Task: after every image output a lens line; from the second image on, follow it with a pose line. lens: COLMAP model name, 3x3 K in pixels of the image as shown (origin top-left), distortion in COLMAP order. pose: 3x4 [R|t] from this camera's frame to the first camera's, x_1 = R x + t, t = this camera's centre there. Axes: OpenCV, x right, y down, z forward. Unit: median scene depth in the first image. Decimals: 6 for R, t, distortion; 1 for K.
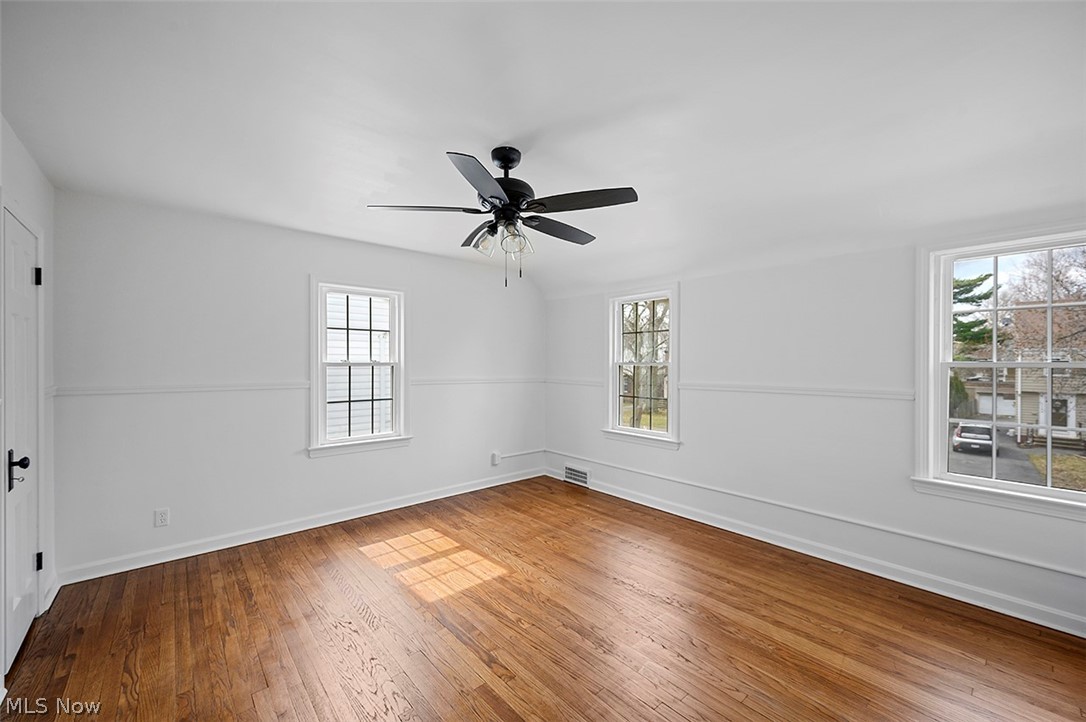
lens RADIAL K [[429.7, 0, 541.2], [0, 429.7, 367.4], [0, 0, 1]] dist [-0.001568, 0.000886]
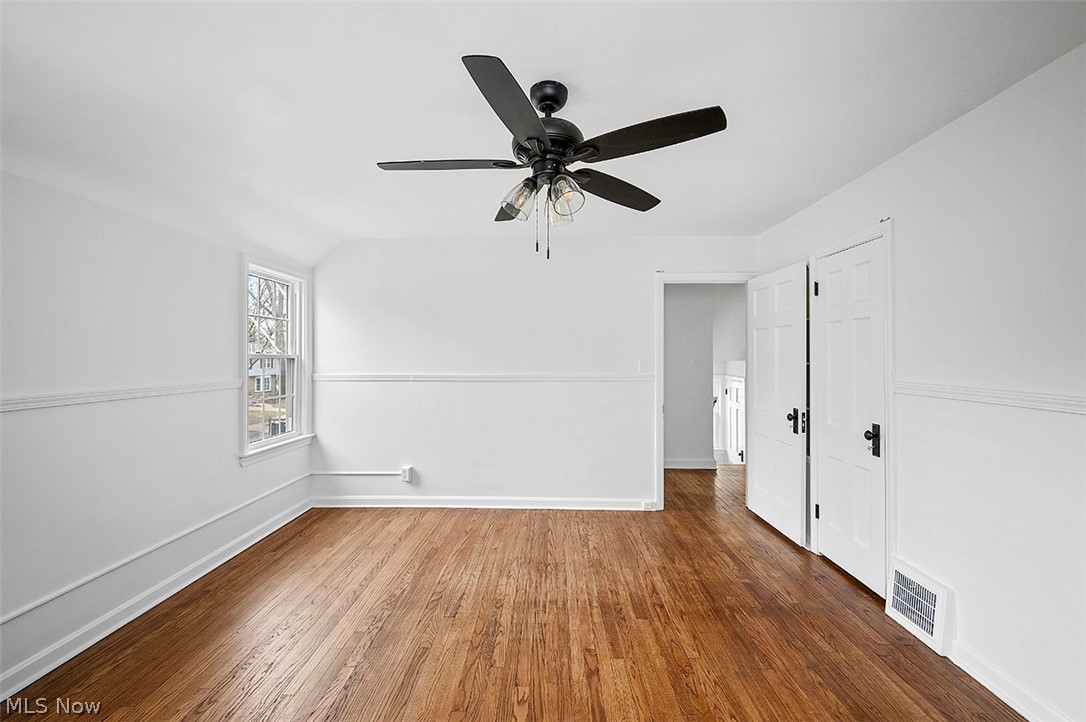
lens RADIAL K [[429.7, 0, 542.9], [0, 429.7, 357.1], [0, 0, 1]] dist [-0.001568, 0.000886]
pose [[-0.735169, -0.003348, 0.677876, -0.572368], [0.004129, 0.999947, 0.009416, -0.014900], [-0.677872, 0.009722, -0.735116, 1.495496]]
